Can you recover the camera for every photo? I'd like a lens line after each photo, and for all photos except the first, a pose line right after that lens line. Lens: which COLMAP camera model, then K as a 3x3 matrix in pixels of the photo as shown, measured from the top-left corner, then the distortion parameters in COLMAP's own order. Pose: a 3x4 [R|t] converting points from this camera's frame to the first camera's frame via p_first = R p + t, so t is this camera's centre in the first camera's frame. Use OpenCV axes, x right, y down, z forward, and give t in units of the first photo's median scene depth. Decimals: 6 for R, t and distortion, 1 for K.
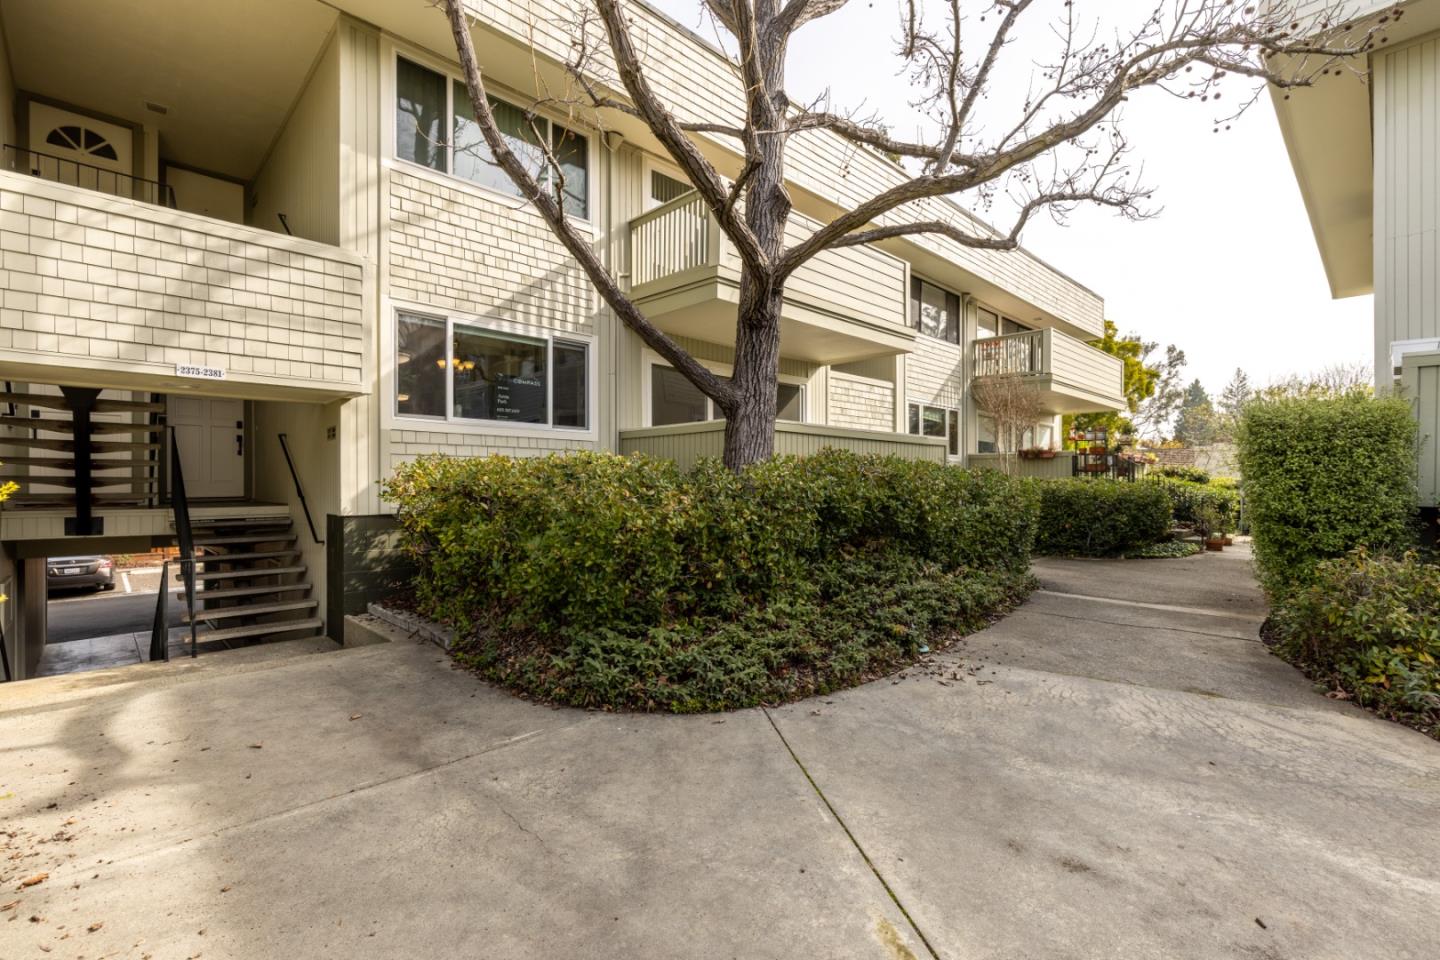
lens RADIAL K [[639.6, 0, 735.3], [0, 639.6, 484.8], [0, 0, 1]] dist [0.003745, 0.000181]
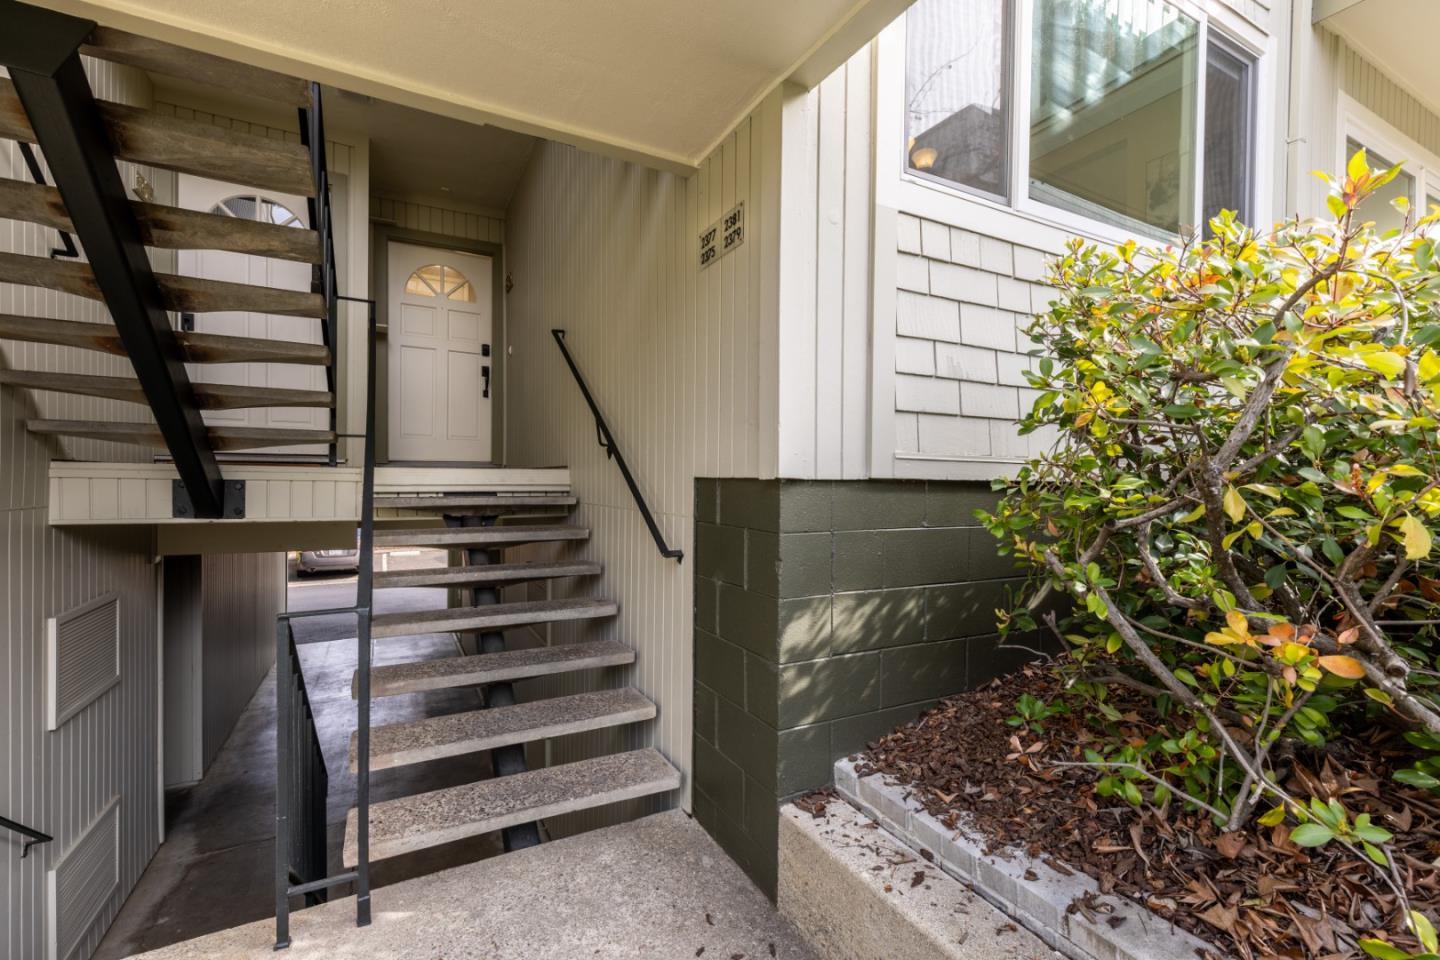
lens RADIAL K [[639.6, 0, 735.3], [0, 639.6, 484.8], [0, 0, 1]] dist [0.003745, 0.000181]
pose [[0.960140, 0.013219, -0.279205, -0.476782], [-0.010380, 0.999878, 0.011644, 0.041427], [0.279325, -0.008282, 0.960161, 0.612622]]
